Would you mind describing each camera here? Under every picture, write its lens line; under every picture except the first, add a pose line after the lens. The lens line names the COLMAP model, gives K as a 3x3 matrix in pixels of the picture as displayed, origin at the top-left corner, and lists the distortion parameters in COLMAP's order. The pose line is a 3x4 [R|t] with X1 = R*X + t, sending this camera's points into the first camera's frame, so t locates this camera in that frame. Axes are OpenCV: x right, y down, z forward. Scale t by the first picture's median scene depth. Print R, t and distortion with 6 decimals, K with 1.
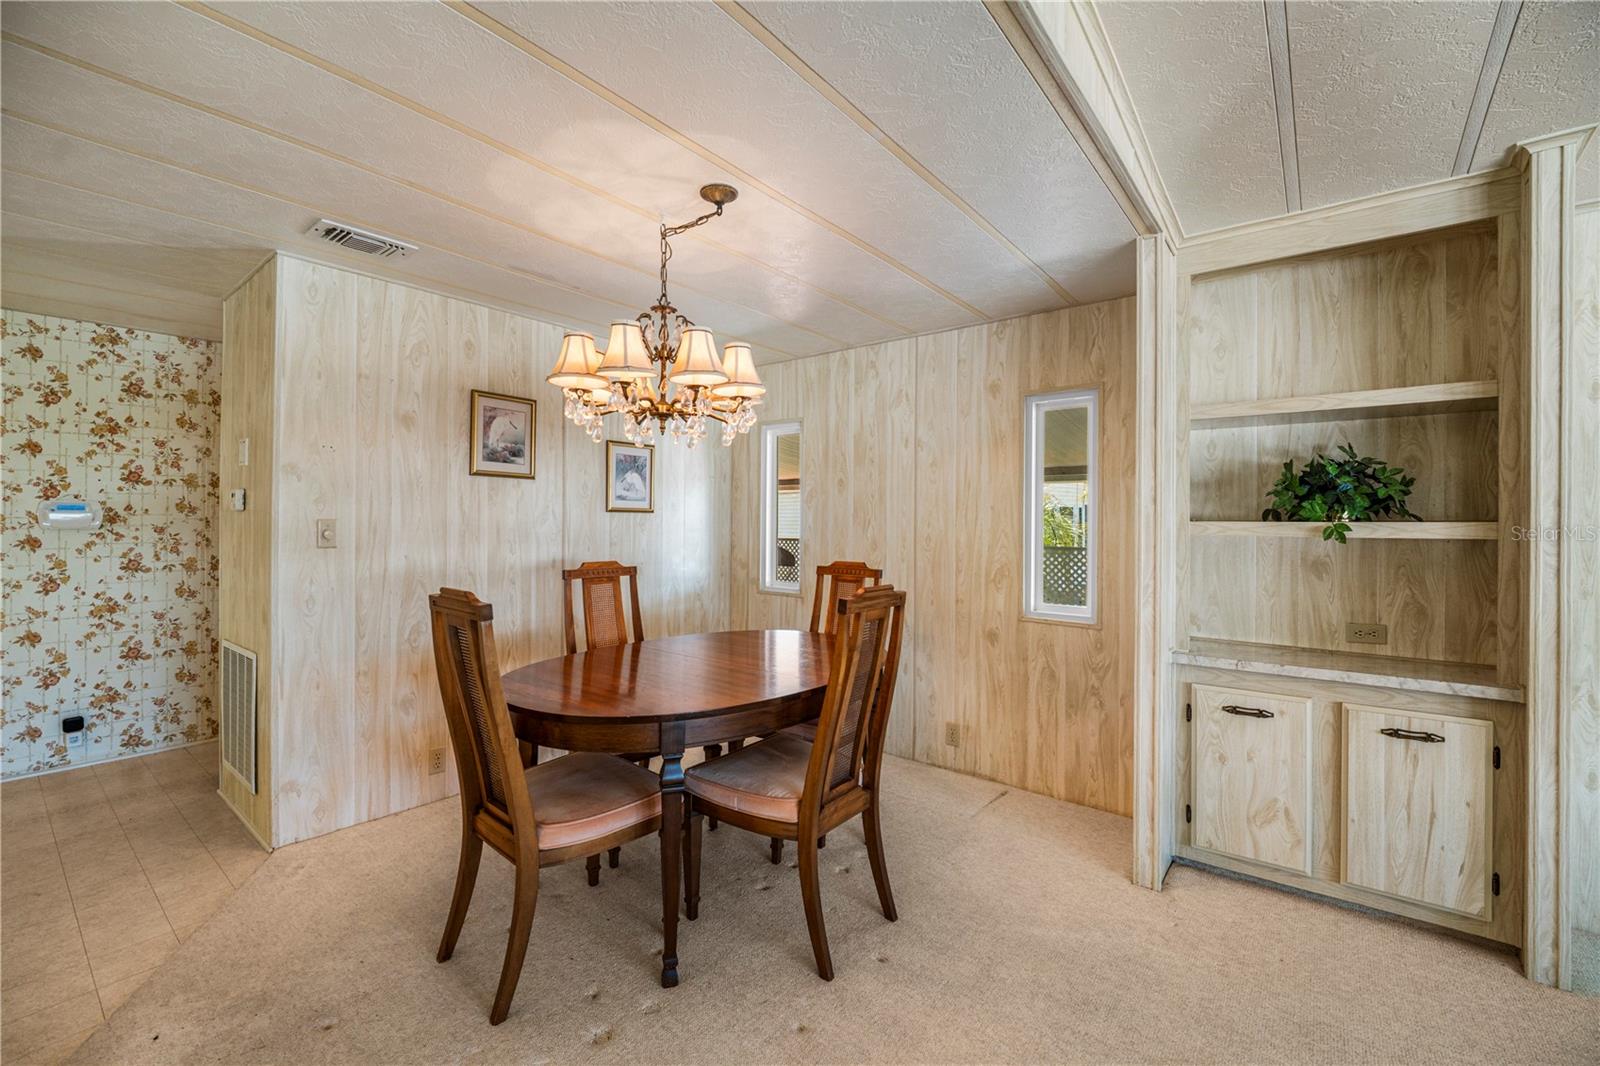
lens RADIAL K [[667.6, 0, 787.8], [0, 667.6, 524.3], [0, 0, 1]] dist [0.001622, -0.001572]
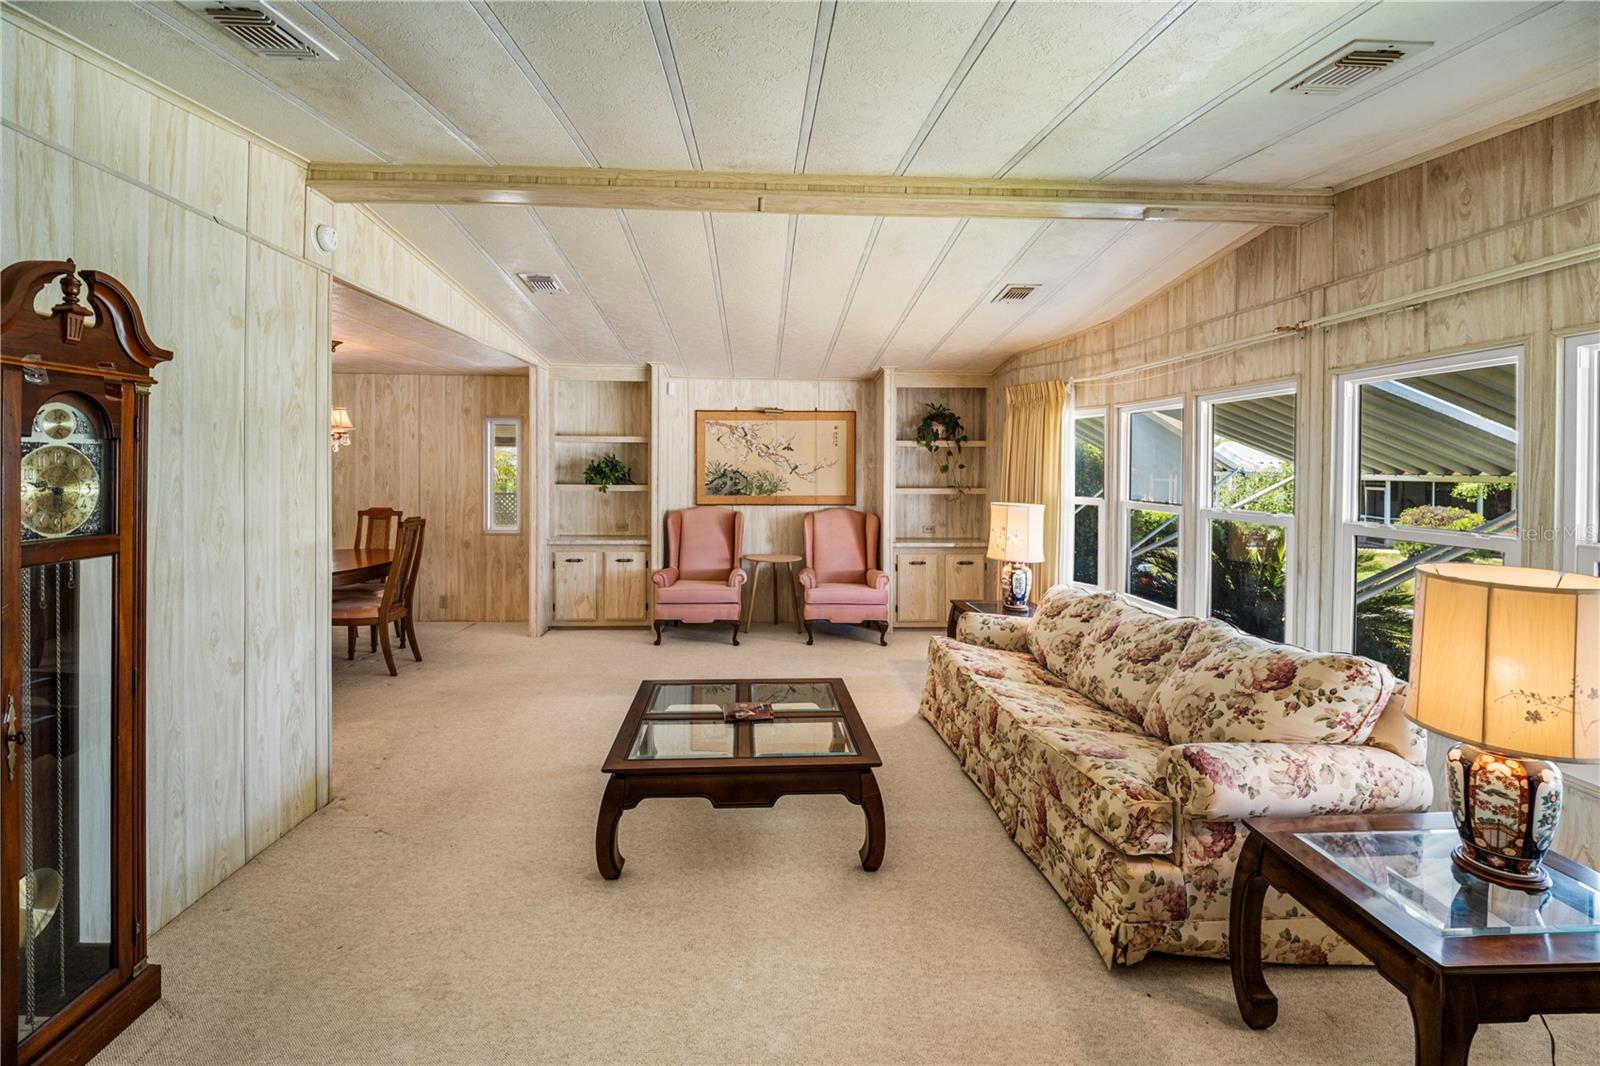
lens RADIAL K [[667.6, 0, 779.4], [0, 667.6, 477.3], [0, 0, 1]] dist [0.001622, -0.001572]
pose [[0.744254, -0.009289, 0.667832, -0.302576], [-0.002607, 0.999855, 0.016813, -0.055876], [-0.667892, -0.014254, 0.744122, -1.018244]]
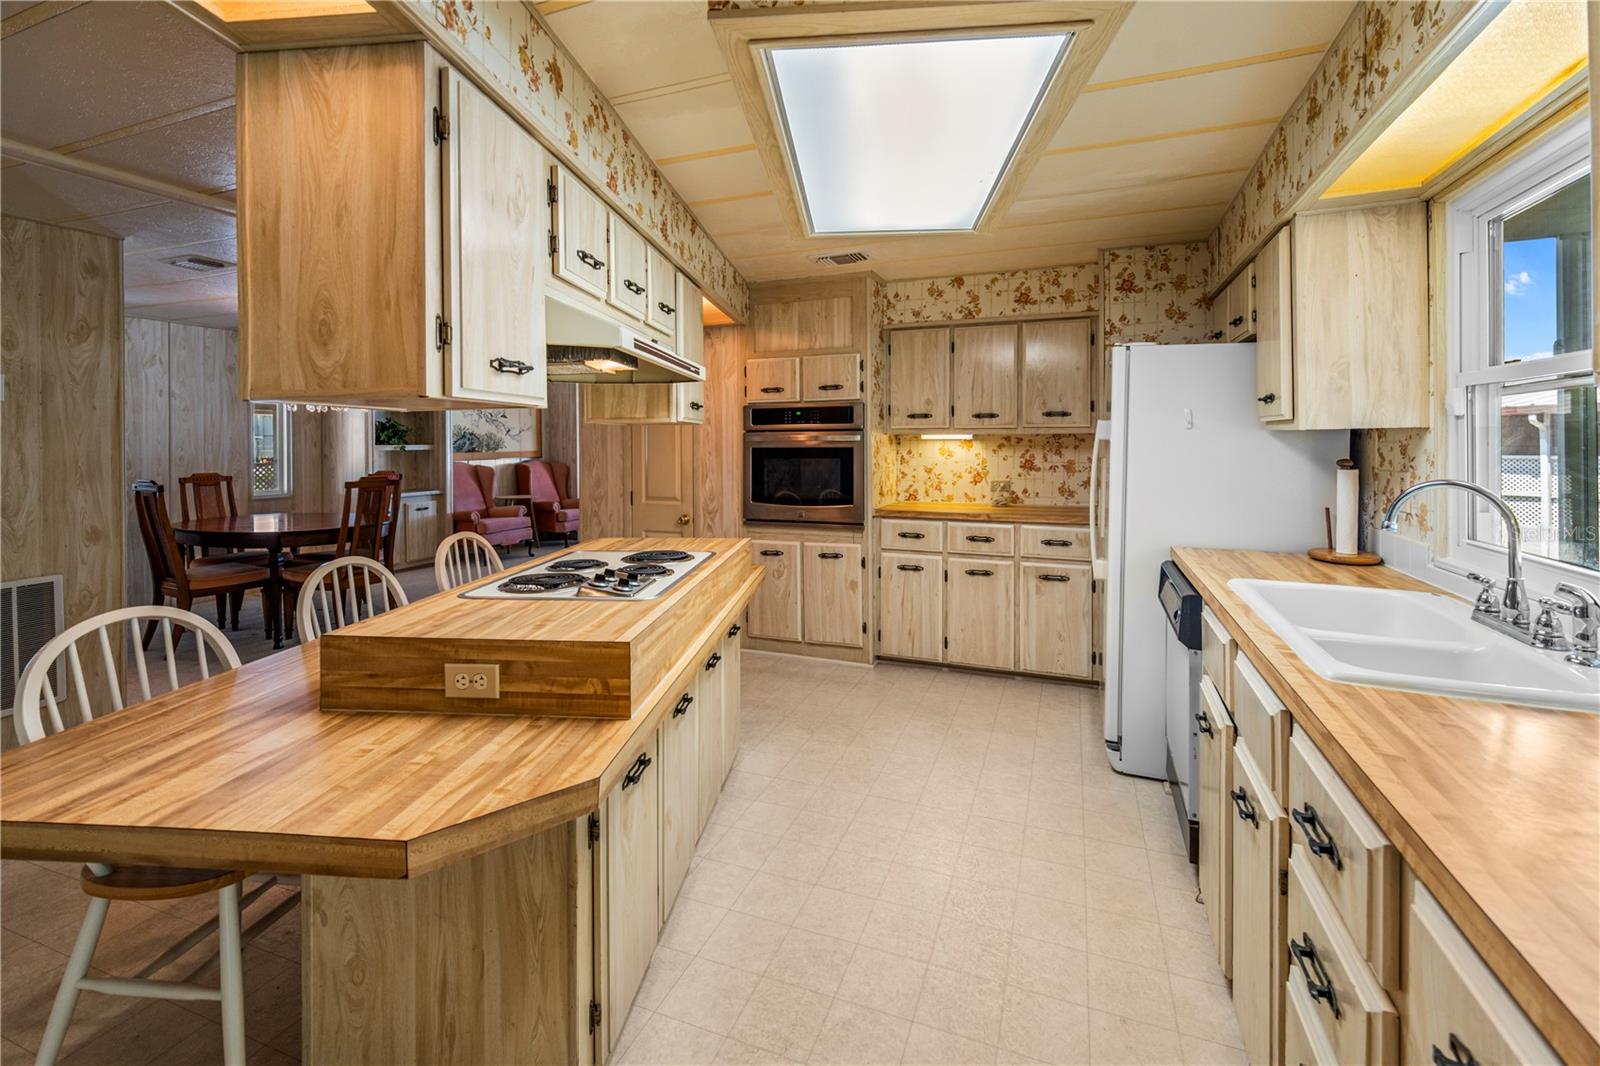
lens RADIAL K [[667.6, 0, 812.0], [0, 667.6, 446.2], [0, 0, 1]] dist [0.001622, -0.001572]
pose [[-0.300413, -0.013531, 0.953713, -1.871361], [0.005397, 0.999859, 0.015886, -0.025147], [-0.953794, 0.009919, -0.300298, 0.101001]]
